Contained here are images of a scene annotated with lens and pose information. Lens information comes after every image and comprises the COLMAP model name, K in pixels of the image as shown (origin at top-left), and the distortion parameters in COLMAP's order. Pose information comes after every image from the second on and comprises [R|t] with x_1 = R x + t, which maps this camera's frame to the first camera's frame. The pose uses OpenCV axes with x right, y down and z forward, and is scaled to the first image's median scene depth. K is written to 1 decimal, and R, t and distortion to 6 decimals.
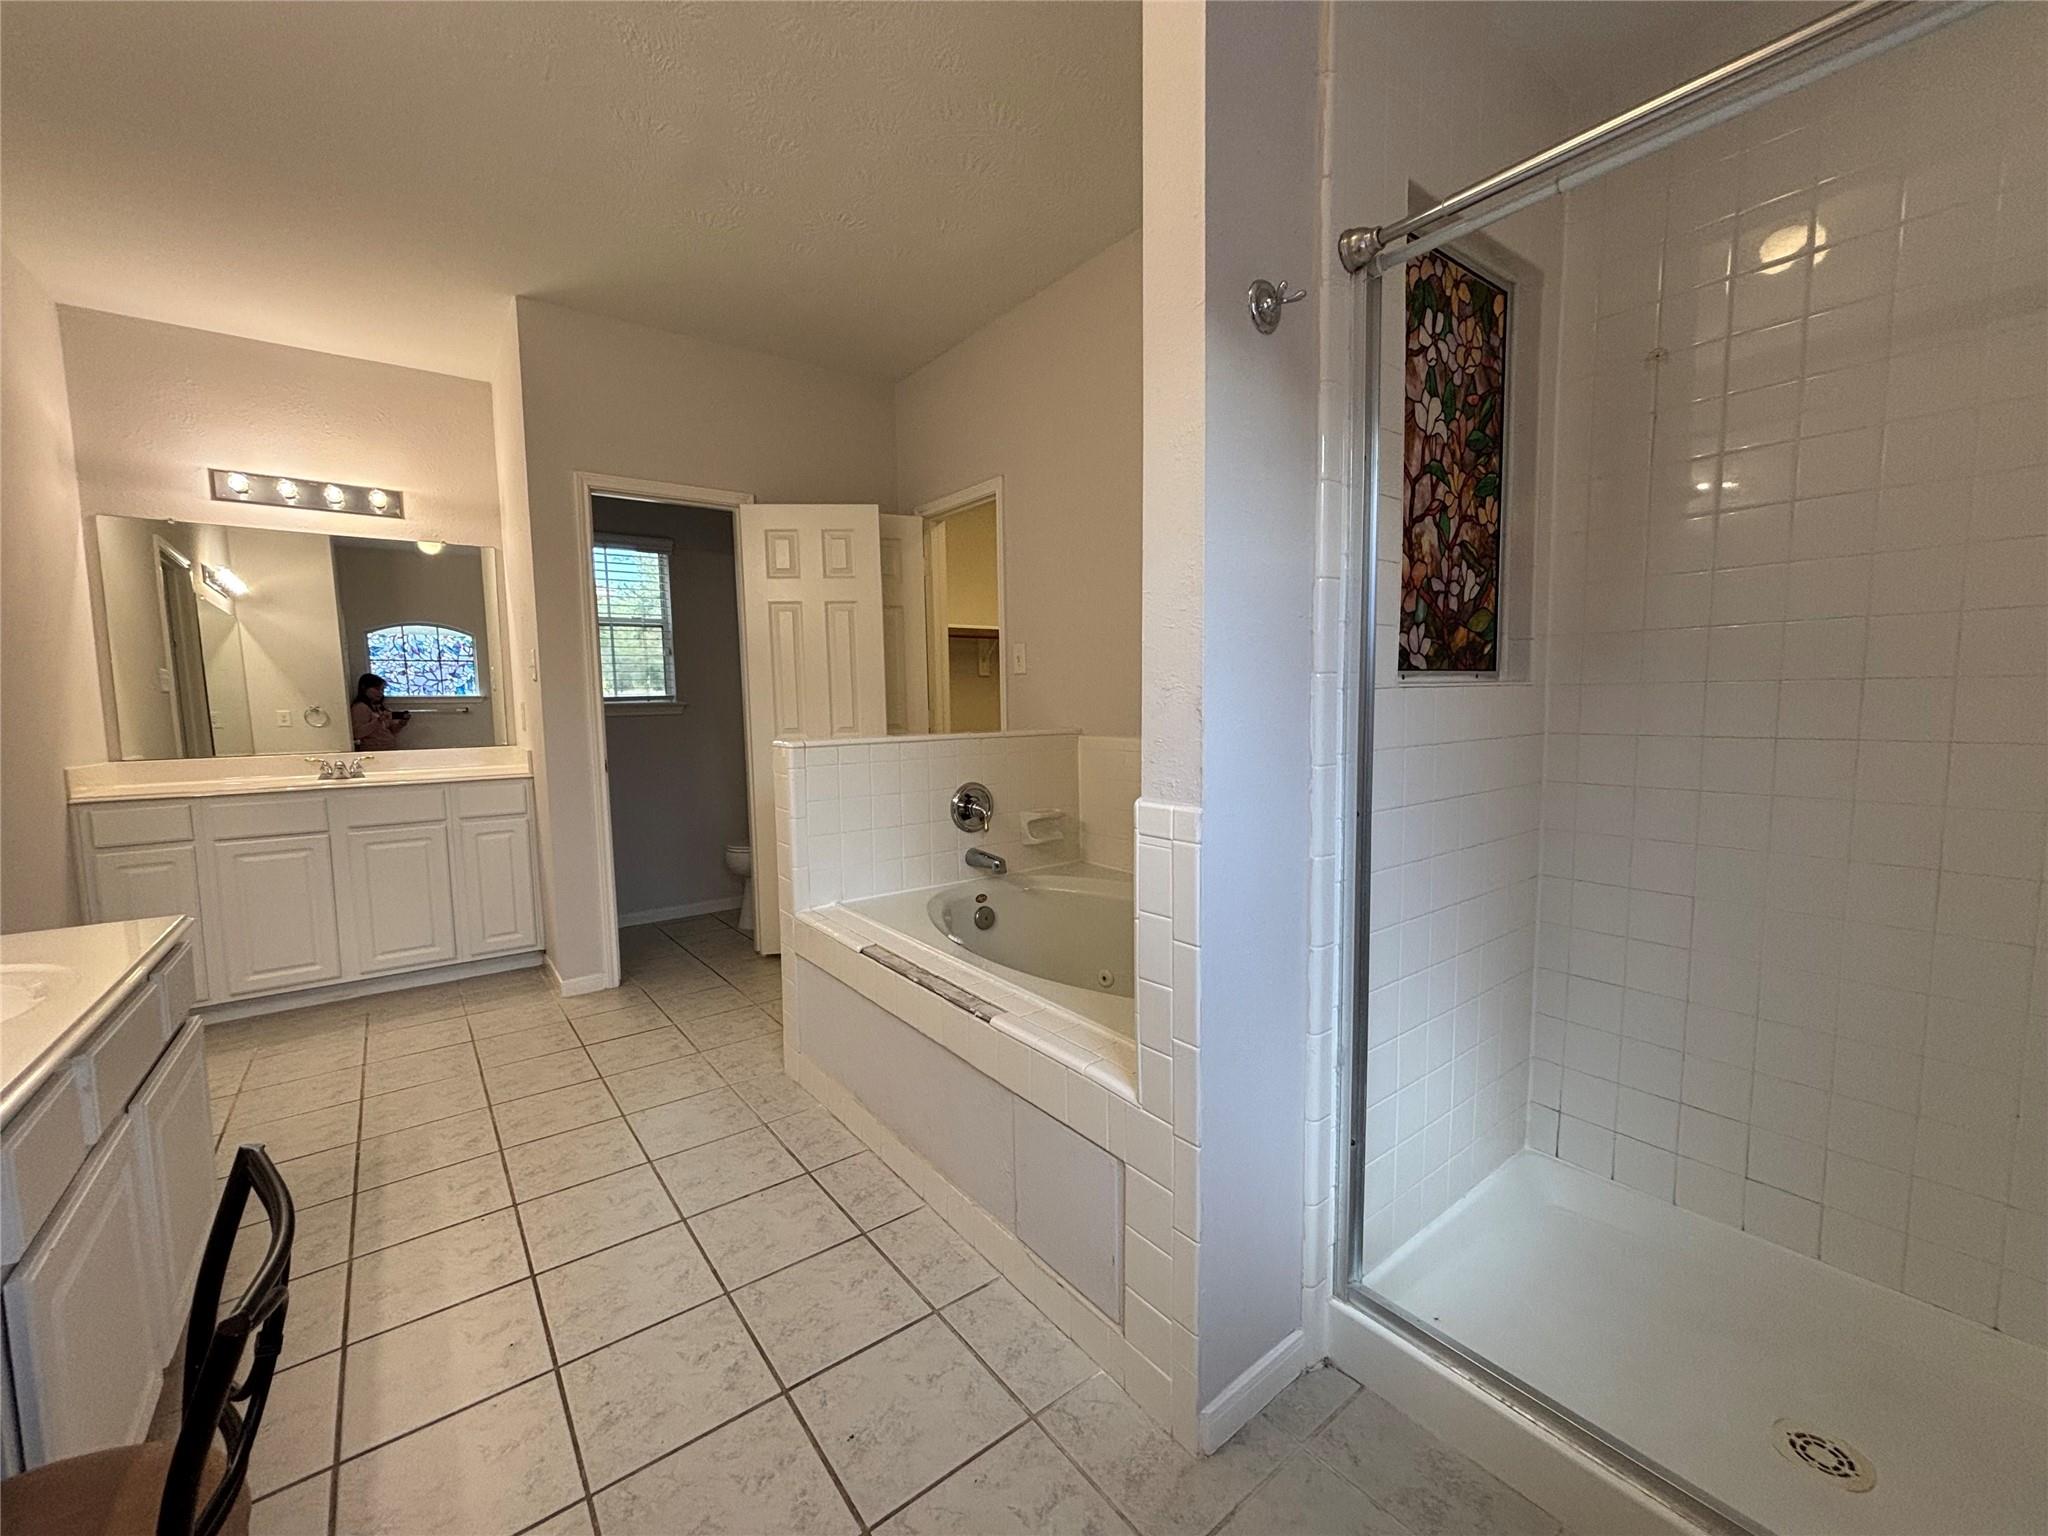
lens RADIAL K [[824.6, 0, 989.6], [0, 824.6, 772.3], [0, 0, 1]] dist [0.008719, -0.000028]
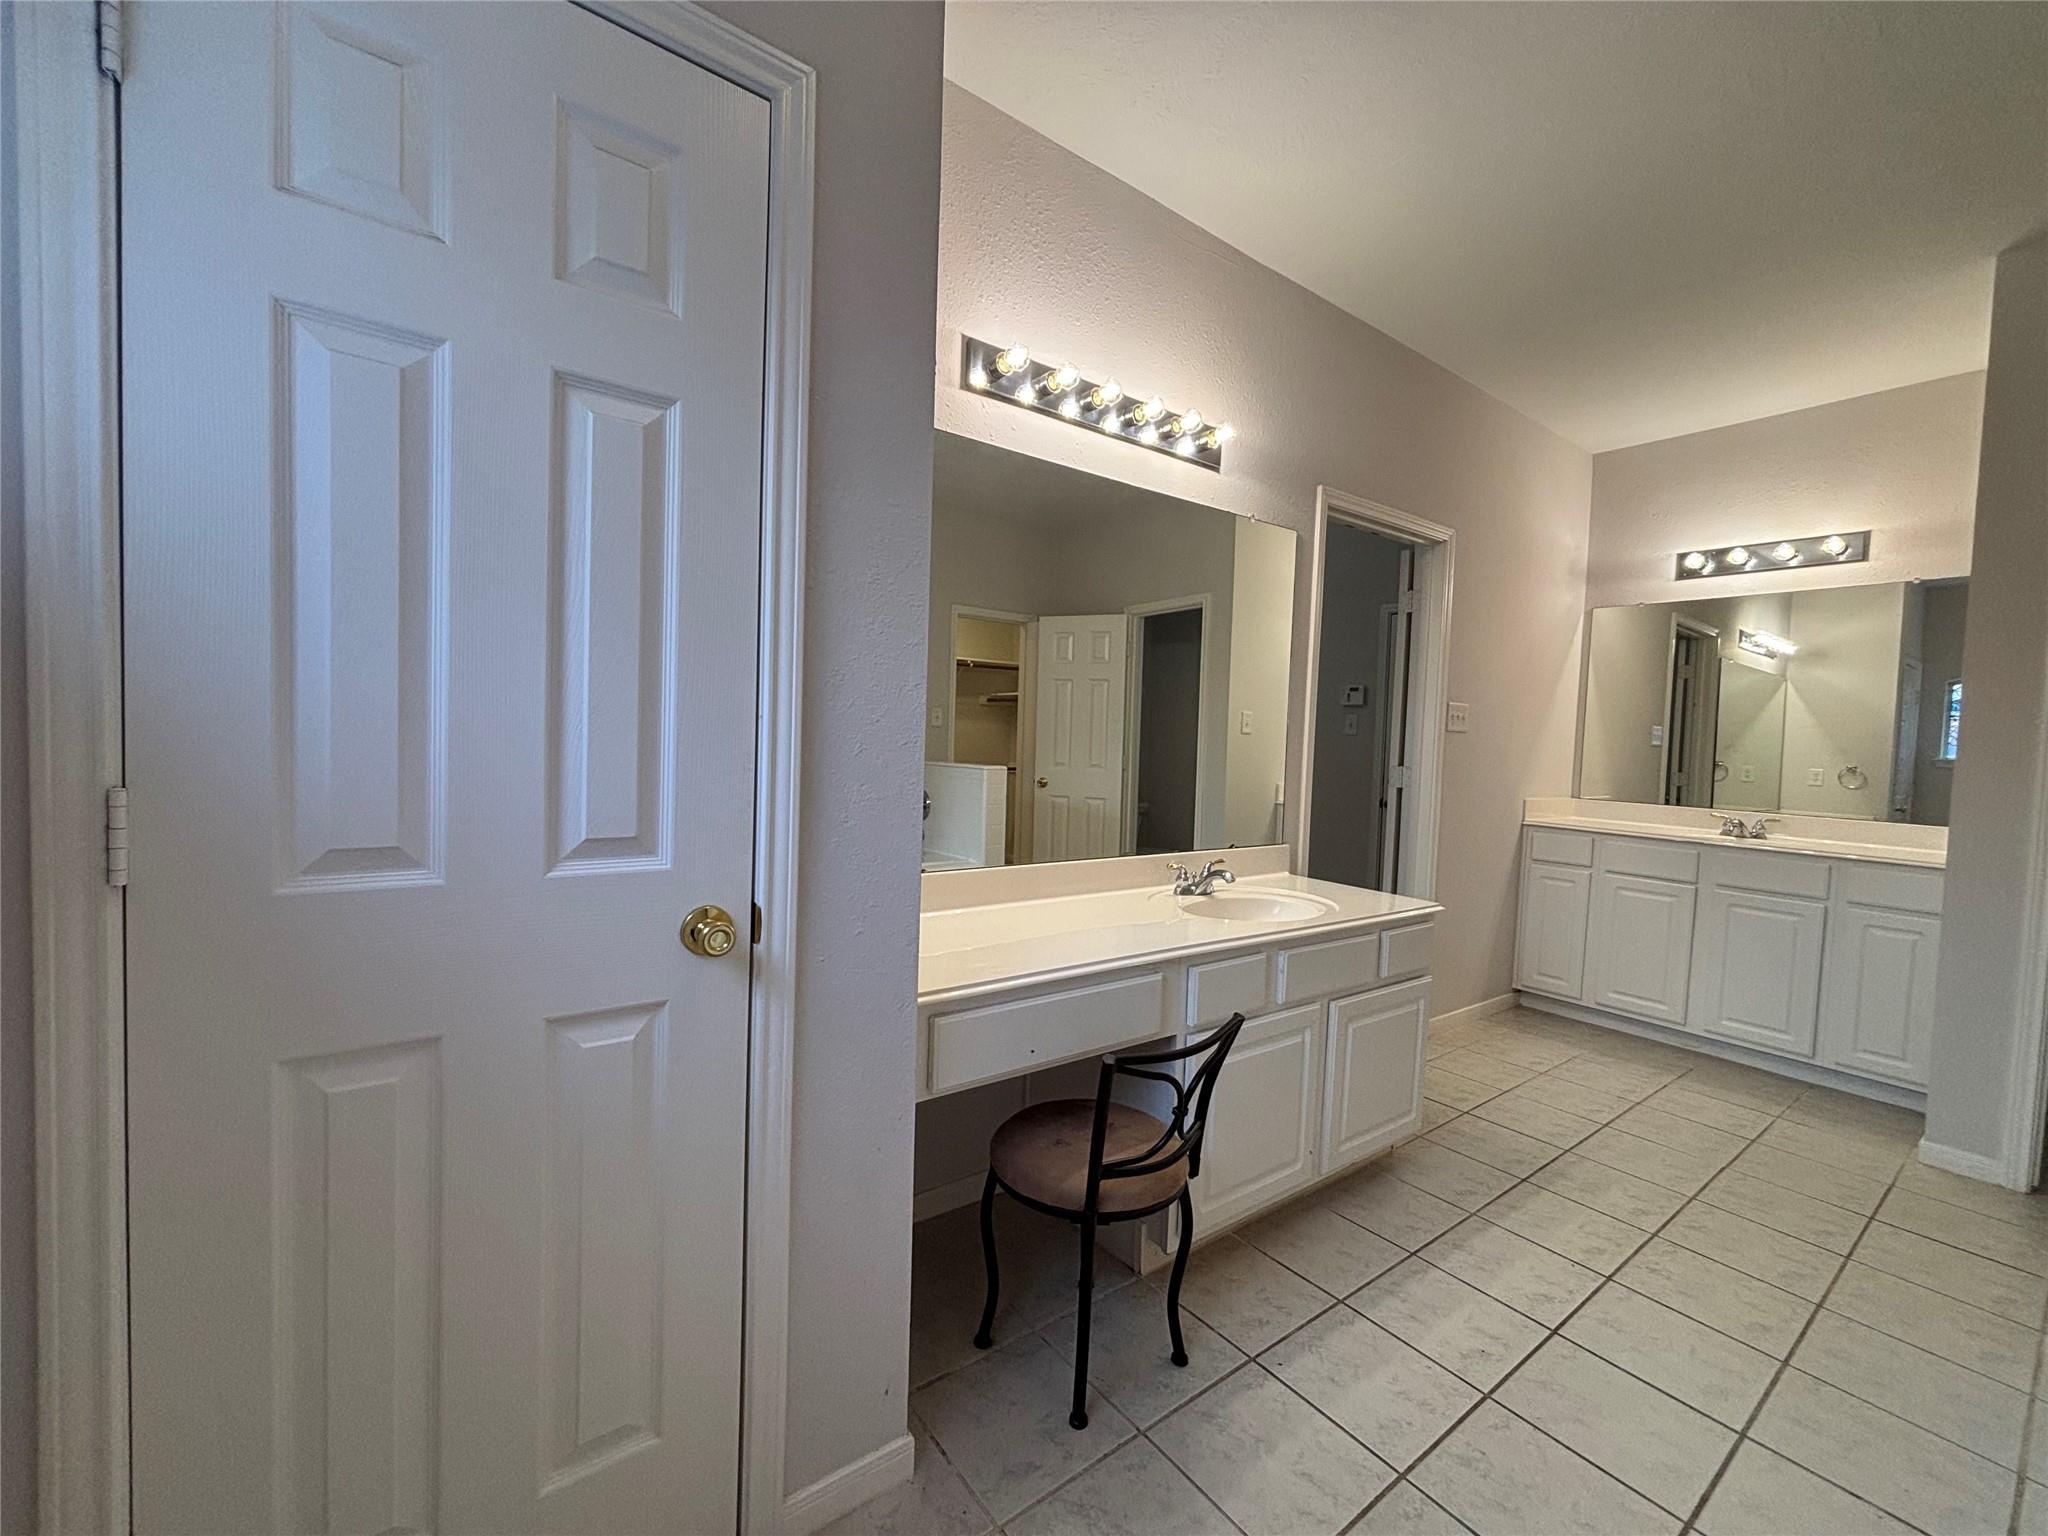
lens RADIAL K [[810.3, 0, 1024.0], [0, 810.3, 768.0], [0, 0, 1]] dist [0.000249, 0.000074]
pose [[-0.001554, 0.052372, -0.998626, 0.205227], [-0.126412, 0.990606, 0.052148, -0.018113], [0.991977, 0.126320, 0.005081, 0.145938]]
